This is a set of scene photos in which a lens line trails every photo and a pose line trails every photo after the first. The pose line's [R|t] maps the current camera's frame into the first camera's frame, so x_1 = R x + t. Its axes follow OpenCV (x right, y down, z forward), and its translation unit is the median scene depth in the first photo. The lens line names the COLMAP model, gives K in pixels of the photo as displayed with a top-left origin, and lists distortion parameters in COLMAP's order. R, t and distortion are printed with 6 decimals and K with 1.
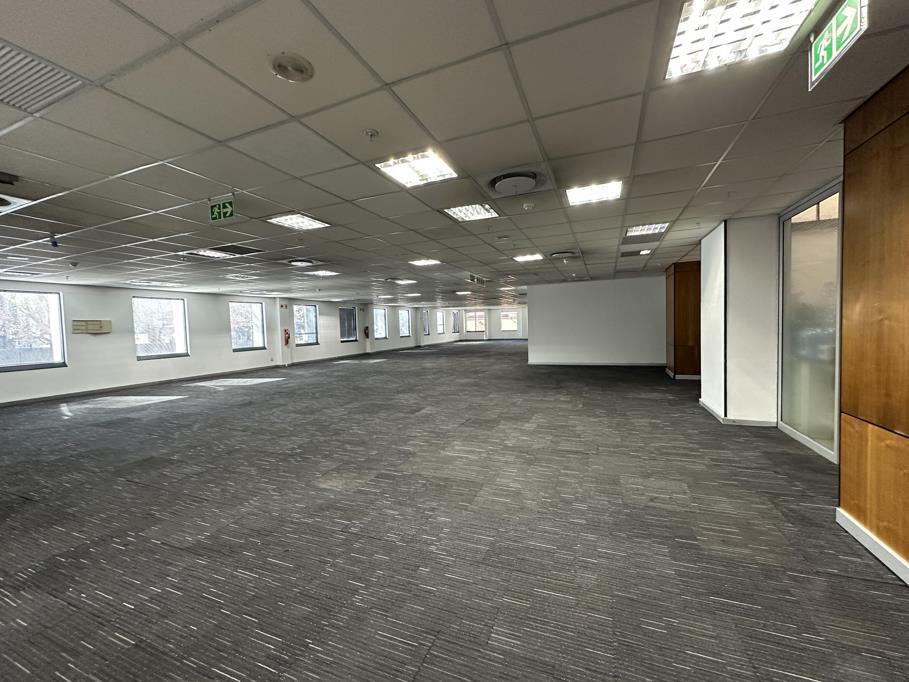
lens RADIAL K [[361.2, 0, 456.2], [0, 361.2, 338.2], [0, 0, 1]] dist [-0.001116, 0.000647]
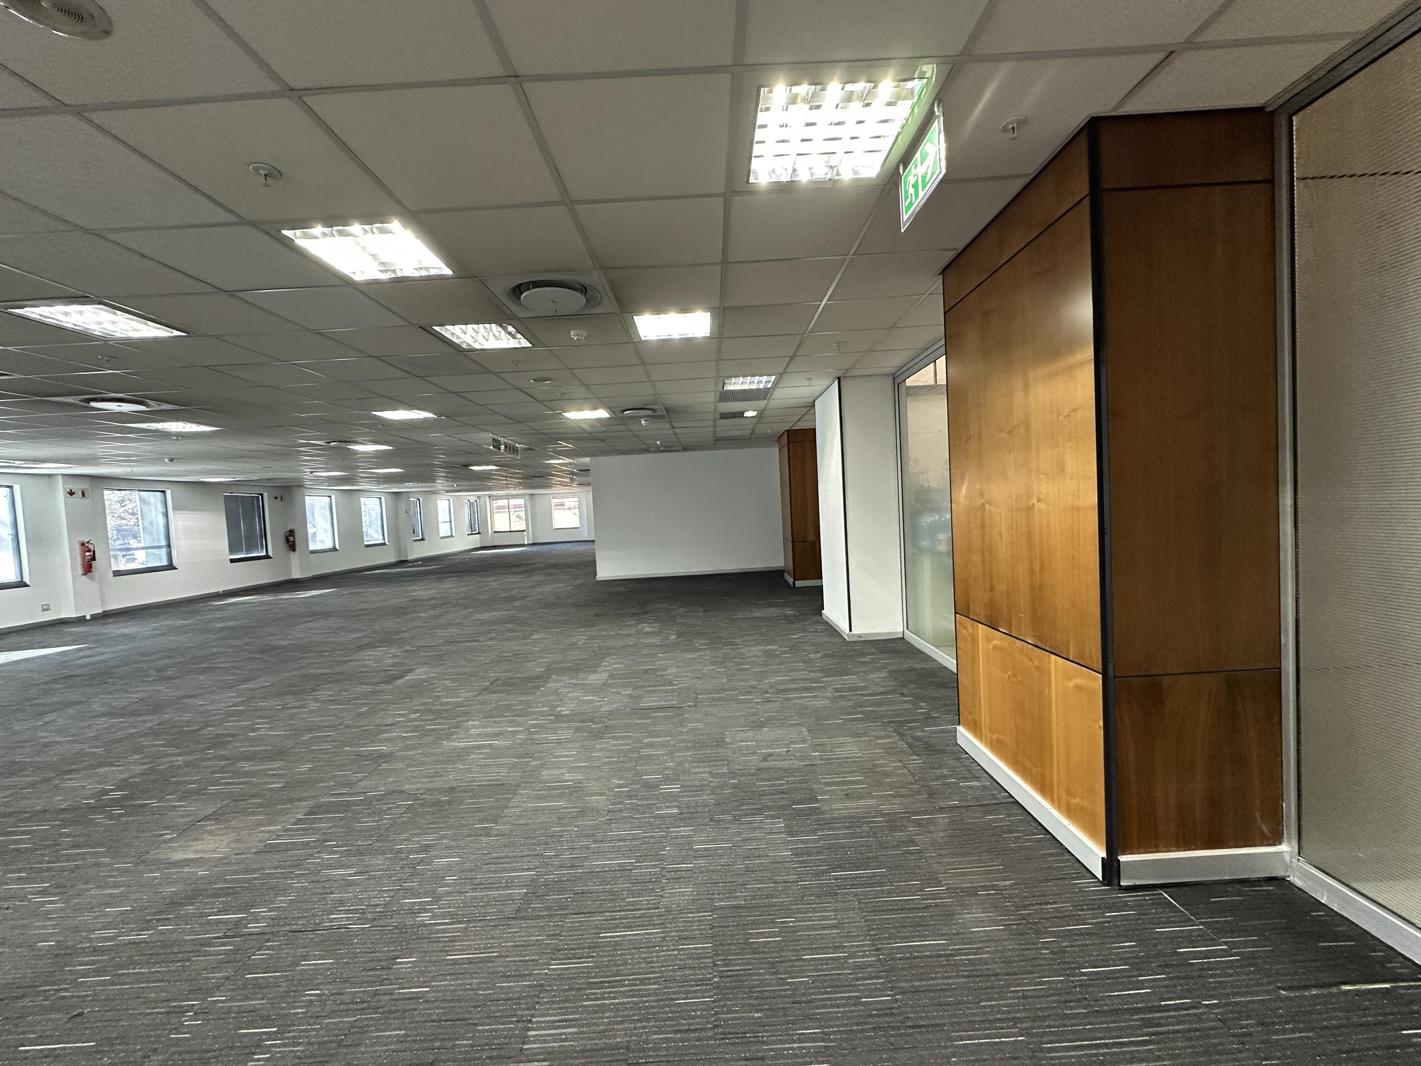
lens RADIAL K [[564.6, 0, 711.1], [0, 564.6, 528.7], [0, 0, 1]] dist [-0.001116, 0.000647]
pose [[0.922842, -0.034334, 0.383645, 0.018997], [0.041037, 0.999114, -0.009298, -0.002641], [-0.382986, 0.024325, 0.923434, -0.006543]]
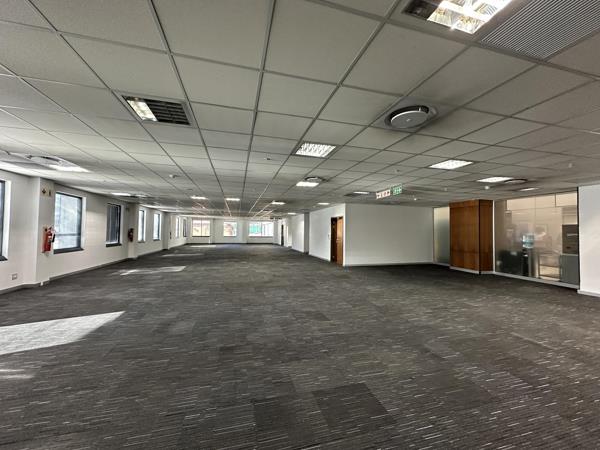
lens RADIAL K [[238.4, 0, 300.6], [0, 238.4, 223.6], [0, 0, 1]] dist [-0.001116, 0.000647]
pose [[0.793171, 0.061891, 0.605846, -1.293458], [-0.015848, 0.996583, -0.081059, -0.016131], [-0.608793, 0.054692, 0.791442, 1.340922]]
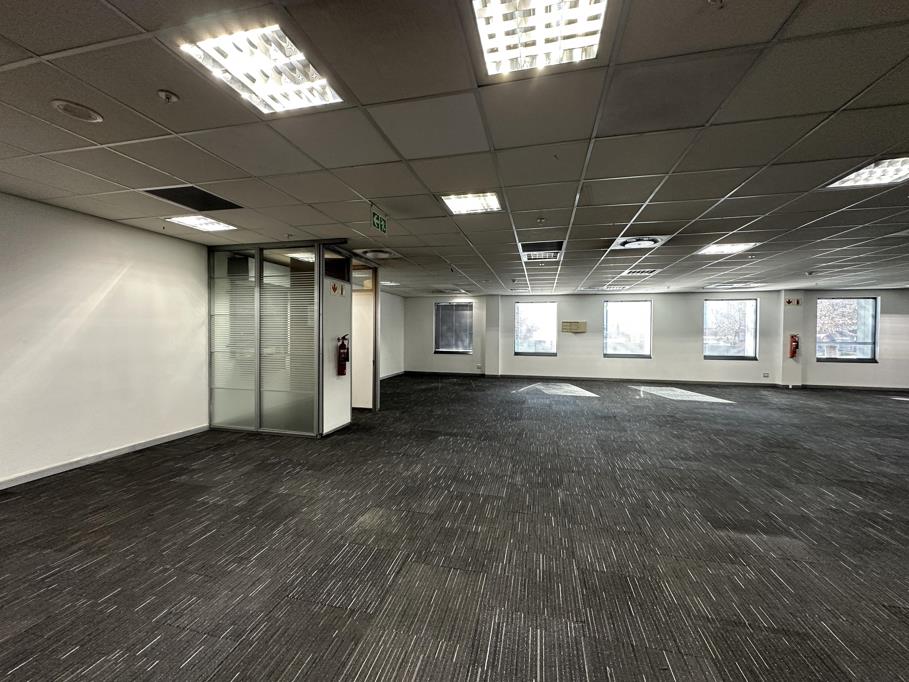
lens RADIAL K [[361.2, 0, 455.4], [0, 361.2, 340.3], [0, 0, 1]] dist [-0.001116, 0.000647]
pose [[0.153650, 0.052954, -0.986705, 0.398349], [-0.049798, 0.997709, 0.045790, -0.049052], [0.986870, 0.042100, 0.155935, 0.874494]]
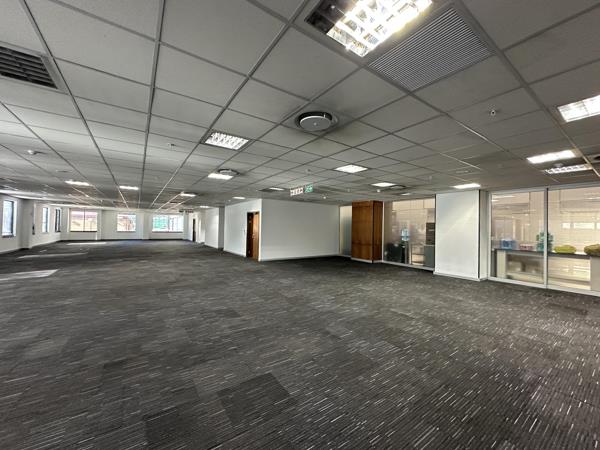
lens RADIAL K [[238.4, 0, 300.5], [0, 238.4, 223.6], [0, 0, 1]] dist [-0.001116, 0.000647]
pose [[0.544946, 0.056853, 0.836541, -1.279664], [-0.005374, 0.997915, -0.064320, -0.016507], [-0.838454, 0.030555, 0.544116, 1.324569]]
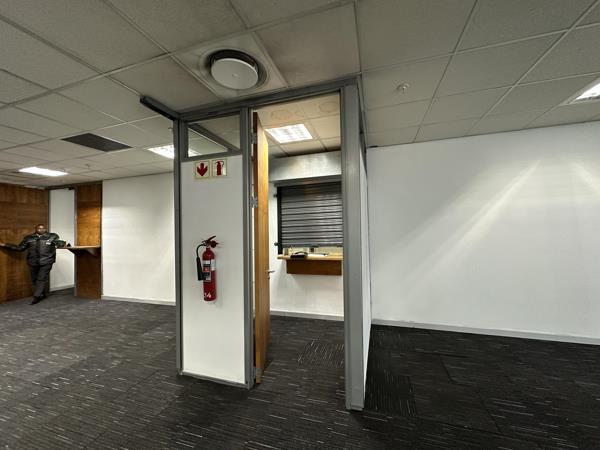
lens RADIAL K [[238.4, 0, 299.4], [0, 238.4, 223.4], [0, 0, 1]] dist [-0.001116, 0.000647]
pose [[-0.995511, 0.053488, -0.078084, -1.132426], [0.052416, 0.998502, 0.015715, -0.018792], [0.078808, 0.011552, -0.996823, 1.249357]]
